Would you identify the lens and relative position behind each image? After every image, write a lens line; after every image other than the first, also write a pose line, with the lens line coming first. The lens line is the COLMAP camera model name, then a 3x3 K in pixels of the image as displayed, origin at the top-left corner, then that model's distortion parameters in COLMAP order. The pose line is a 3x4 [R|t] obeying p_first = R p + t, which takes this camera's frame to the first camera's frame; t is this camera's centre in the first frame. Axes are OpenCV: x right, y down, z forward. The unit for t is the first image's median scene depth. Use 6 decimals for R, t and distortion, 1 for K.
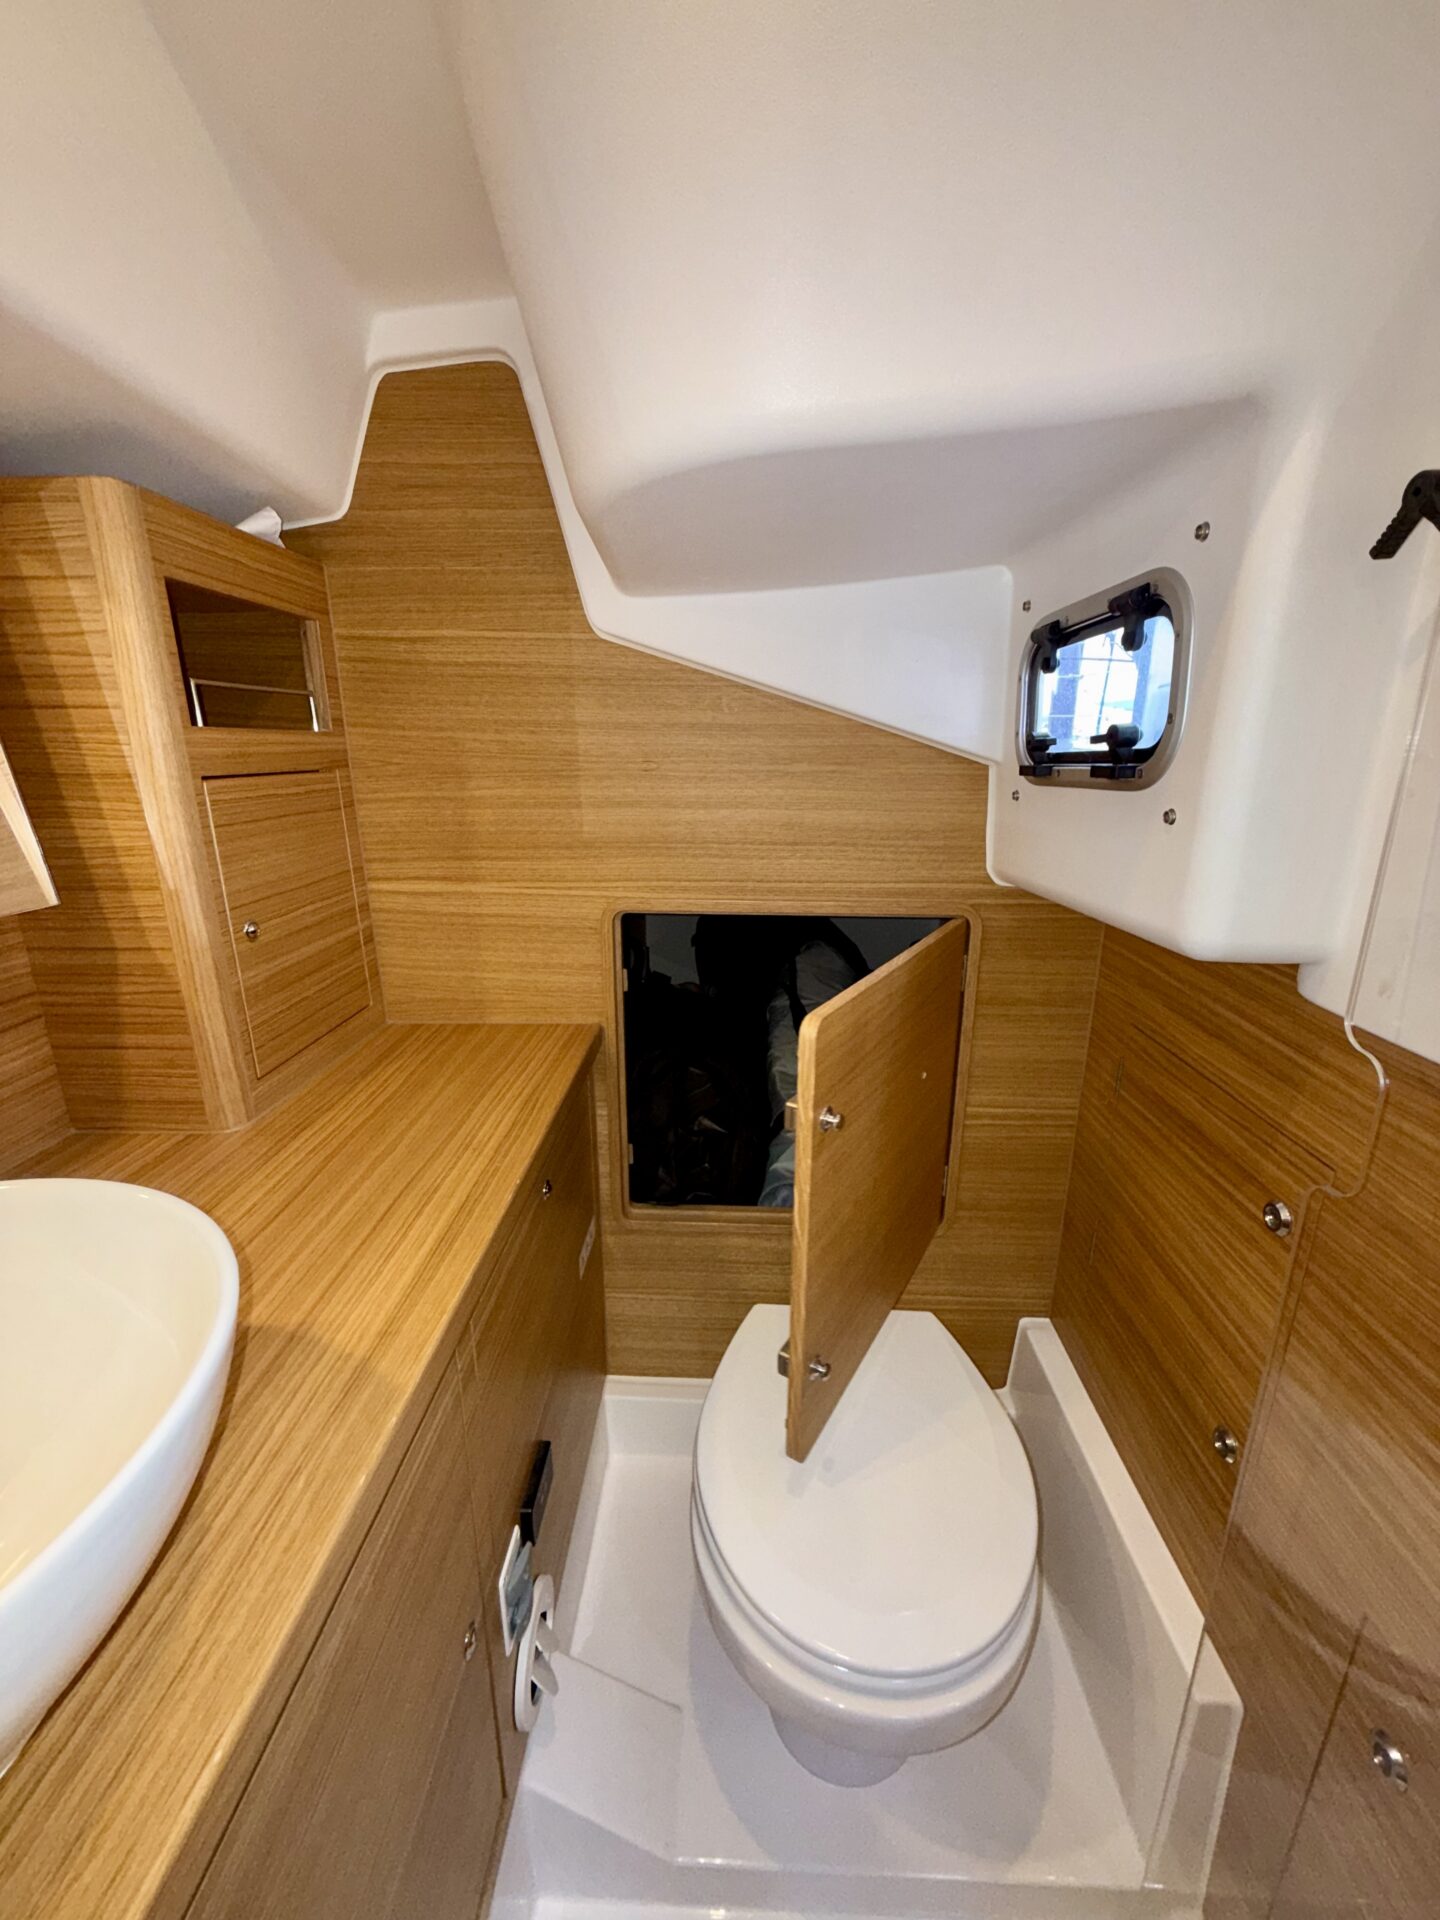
lens RADIAL K [[764.1, 0, 721.4], [0, 764.1, 957.0], [0, 0, 1]] dist [0.000406, -0.000366]
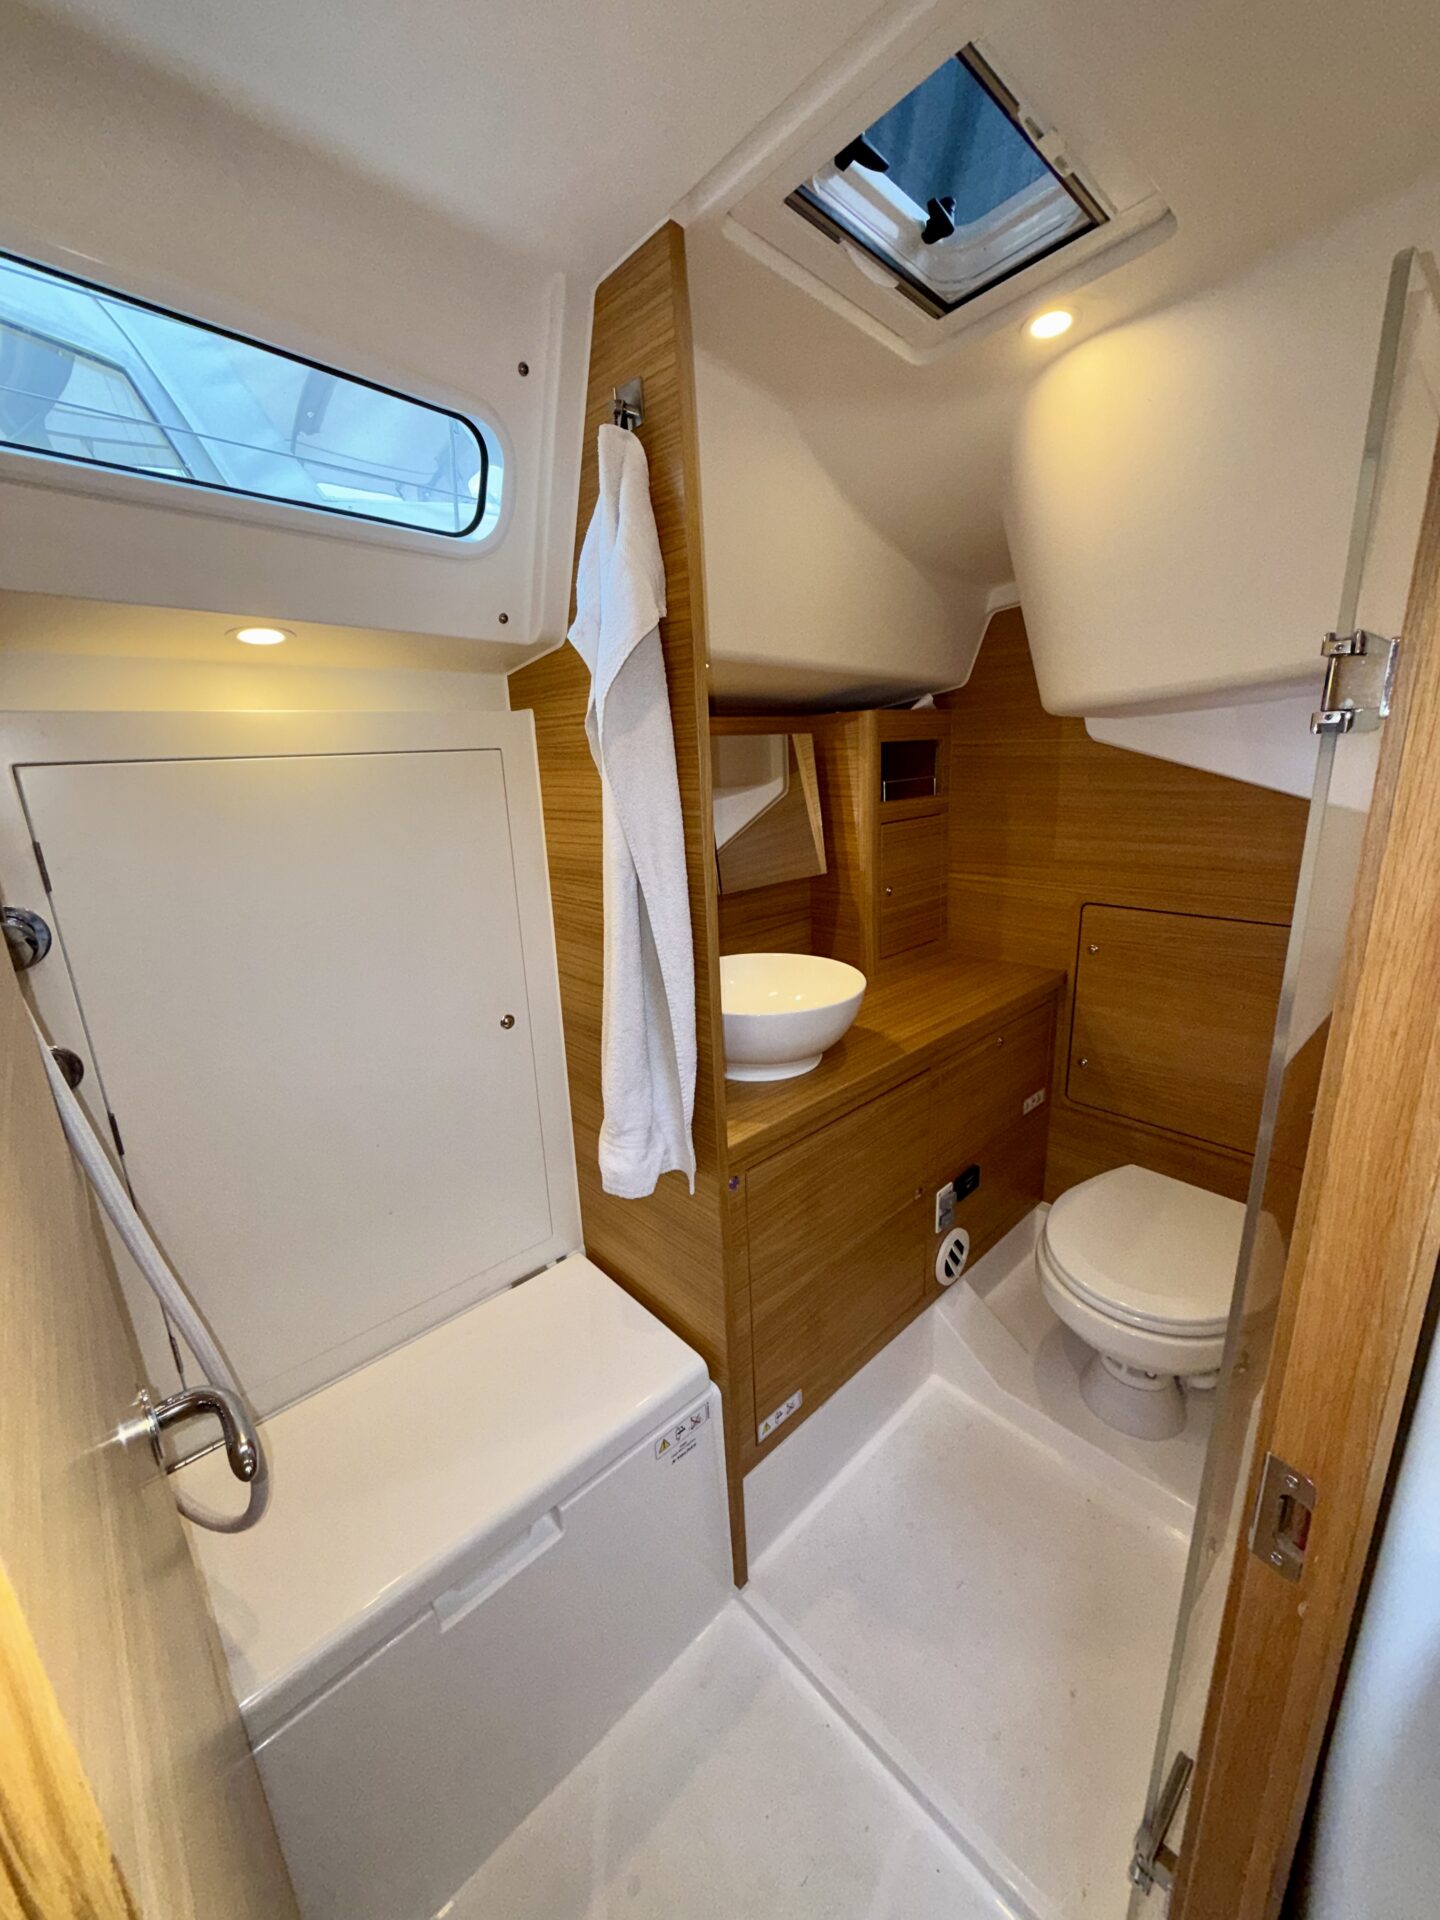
lens RADIAL K [[764.1, 0, 721.4], [0, 764.1, 957.0], [0, 0, 1]] dist [0.000406, -0.000366]
pose [[0.706594, 0.155105, -0.690411, 0.551210], [-0.143715, 0.986803, 0.074608, 0.053454], [0.692872, 0.046505, 0.719560, -0.846338]]
